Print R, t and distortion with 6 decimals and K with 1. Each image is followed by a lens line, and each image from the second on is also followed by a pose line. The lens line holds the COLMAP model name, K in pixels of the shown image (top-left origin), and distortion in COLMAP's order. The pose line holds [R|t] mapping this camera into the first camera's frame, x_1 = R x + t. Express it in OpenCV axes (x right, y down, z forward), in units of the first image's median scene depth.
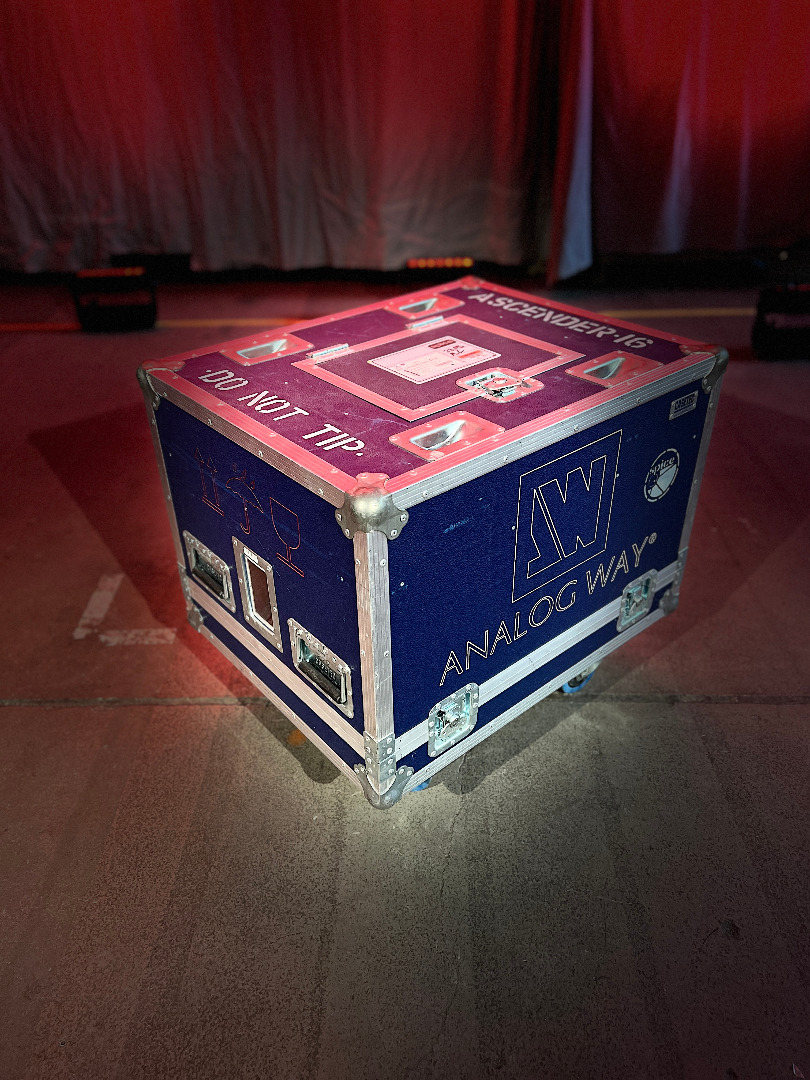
lens RADIAL K [[815.3, 0, 405.0], [0, 815.3, 540.0], [0, 0, 1]] dist [0.001220, -0.000259]
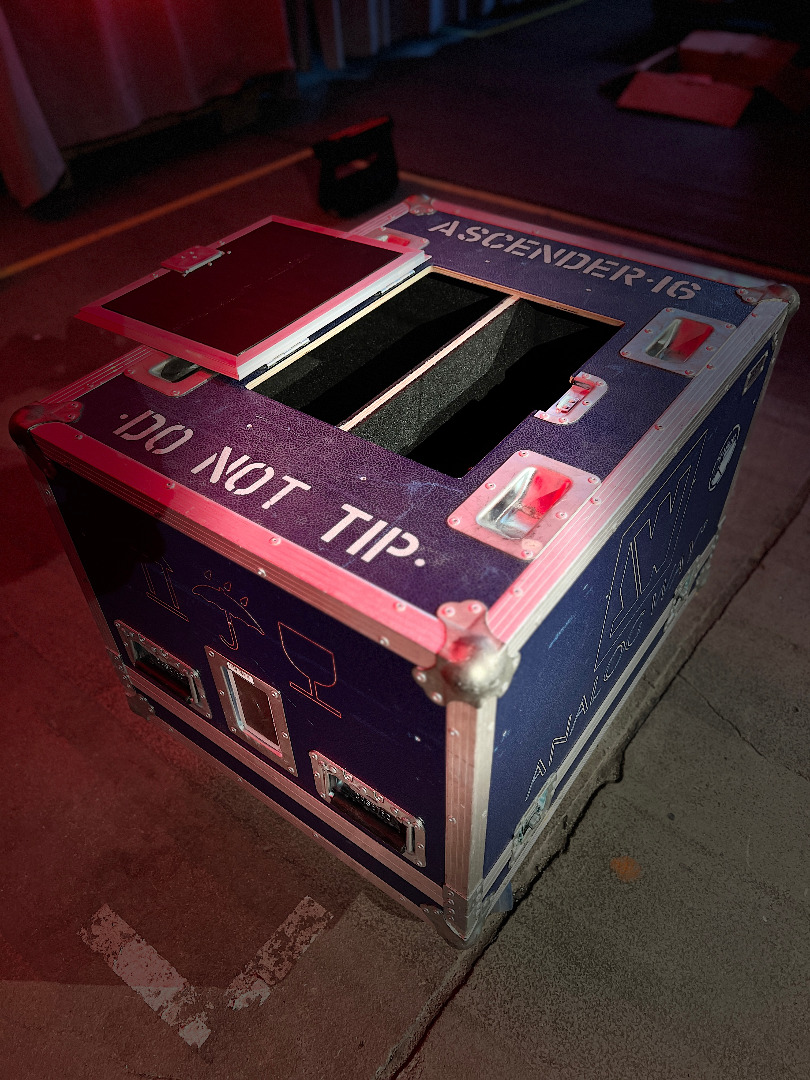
lens RADIAL K [[822.9, 0, 409.0], [0, 822.9, 538.0], [0, 0, 1]] dist [-0.006998, -0.006597]
pose [[0.972275, -0.163931, 0.166756, -0.144821], [0.132807, 0.974059, 0.183224, -0.207726], [-0.192467, -0.155998, 0.968825, 0.286568]]
